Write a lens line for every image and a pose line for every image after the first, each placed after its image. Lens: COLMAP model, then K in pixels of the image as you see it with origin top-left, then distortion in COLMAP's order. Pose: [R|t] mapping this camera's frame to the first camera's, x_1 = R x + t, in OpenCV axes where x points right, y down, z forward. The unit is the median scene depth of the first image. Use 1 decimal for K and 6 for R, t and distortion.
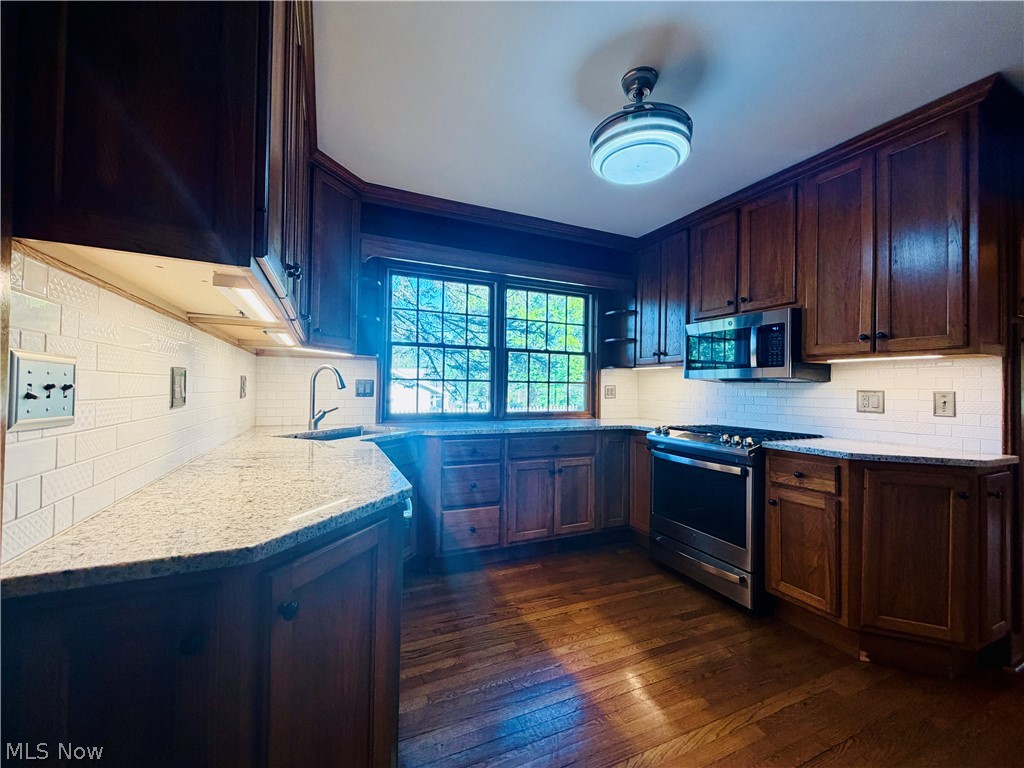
lens RADIAL K [[414.5, 0, 504.8], [0, 414.5, 382.8], [0, 0, 1]] dist [-0.000922, 0.000208]
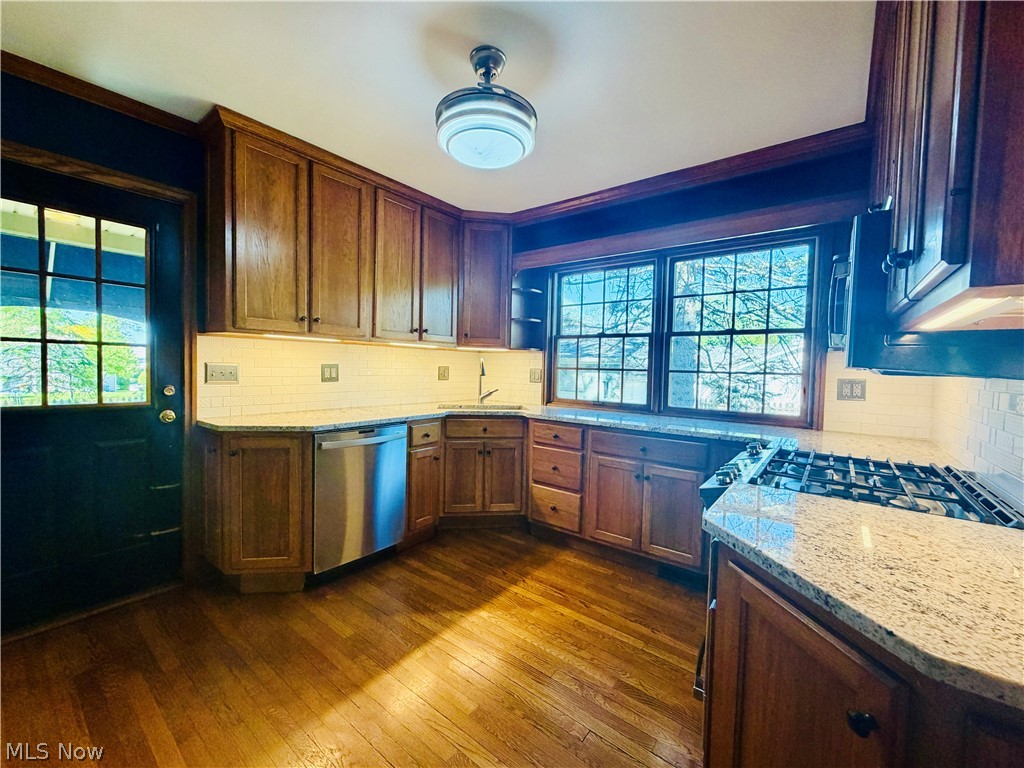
lens RADIAL K [[414.5, 0, 502.8], [0, 414.5, 384.2], [0, 0, 1]] dist [-0.000922, 0.000208]
pose [[0.466280, 0.036304, -0.883892, 0.735662], [-0.003988, 0.999234, 0.038938, -0.009963], [0.884628, -0.014631, 0.466068, 0.350111]]
